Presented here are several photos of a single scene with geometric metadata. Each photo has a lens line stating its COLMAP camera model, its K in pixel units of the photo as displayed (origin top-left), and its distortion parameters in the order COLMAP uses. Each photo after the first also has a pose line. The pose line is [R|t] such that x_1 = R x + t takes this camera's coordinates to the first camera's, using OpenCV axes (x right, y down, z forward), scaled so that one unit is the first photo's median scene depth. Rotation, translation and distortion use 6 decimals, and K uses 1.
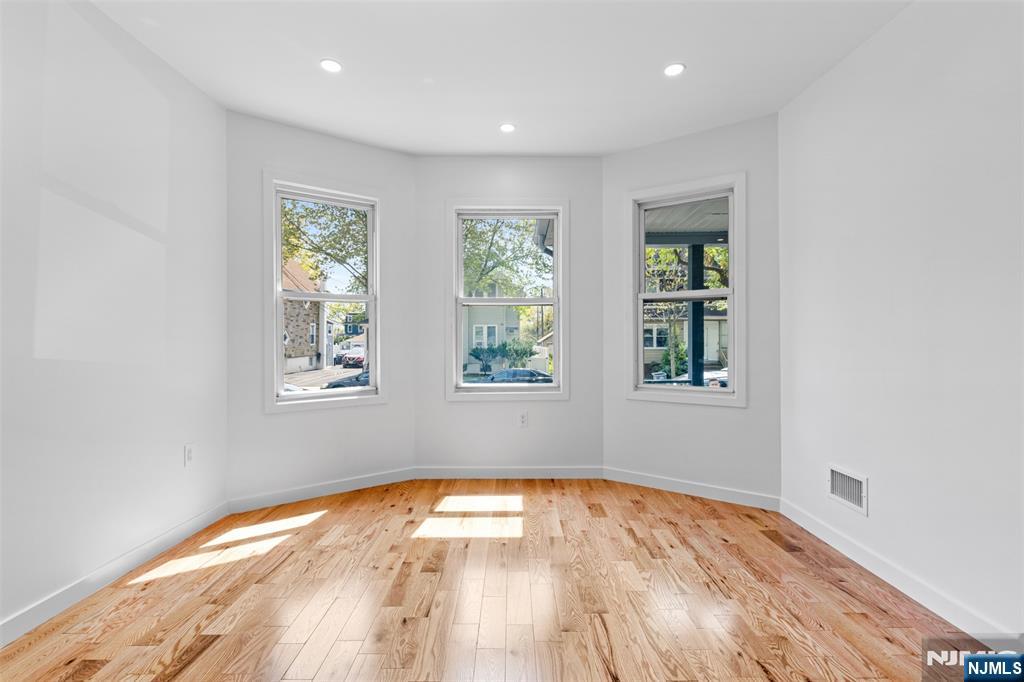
lens RADIAL K [[458.9, 0, 513.0], [0, 458.9, 337.7], [0, 0, 1]] dist [0.010981, -0.003411]
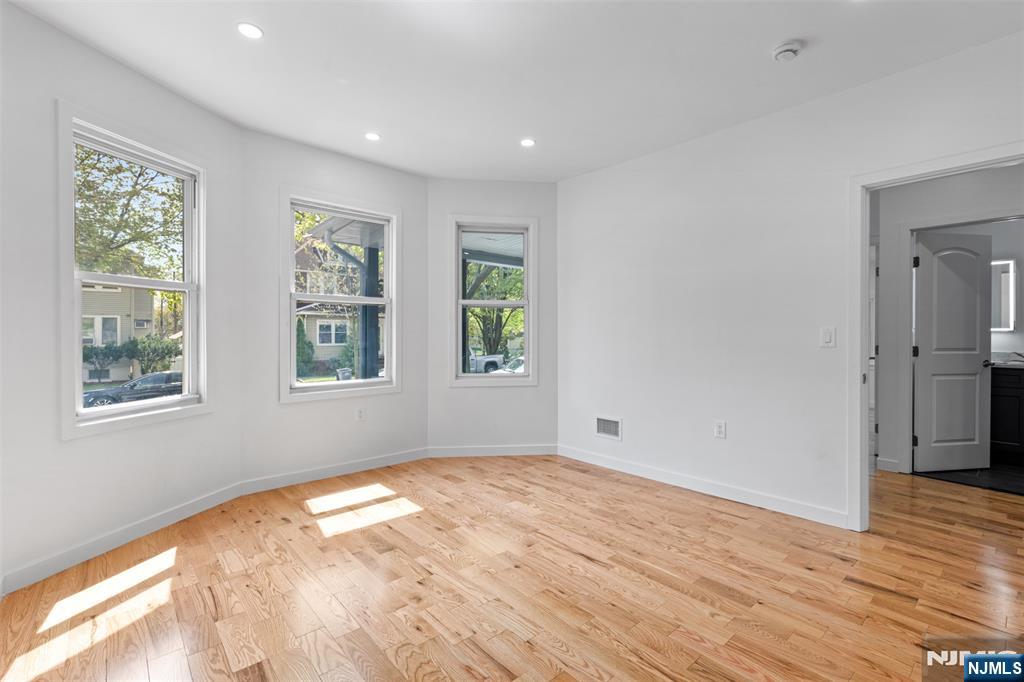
lens RADIAL K [[458.9, 0, 513.0], [0, 458.9, 337.7], [0, 0, 1]] dist [0.010981, -0.003411]
pose [[0.750944, -0.000928, 0.660365, -0.459106], [-0.004843, 0.999964, 0.006913, -0.004615], [-0.660348, -0.008390, 0.750913, -0.007550]]
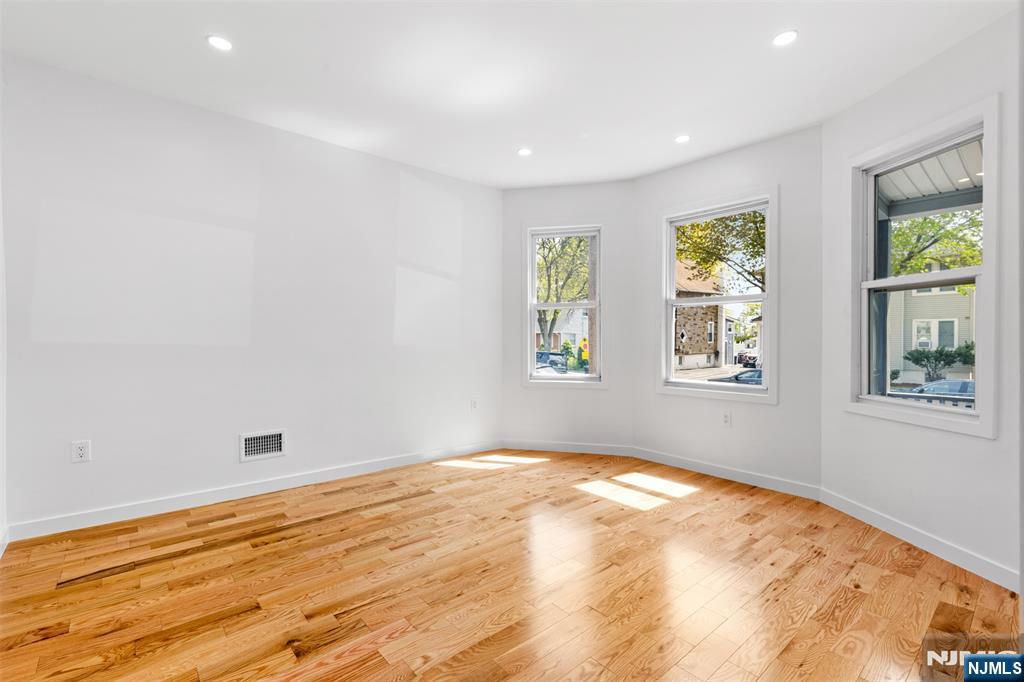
lens RADIAL K [[458.9, 0, 513.0], [0, 458.9, 337.7], [0, 0, 1]] dist [0.010981, -0.003411]
pose [[0.653630, 0.006703, -0.756785, 0.533642], [-0.003441, 0.999977, 0.005885, -0.001622], [0.756807, -0.001243, 0.653638, 0.005516]]
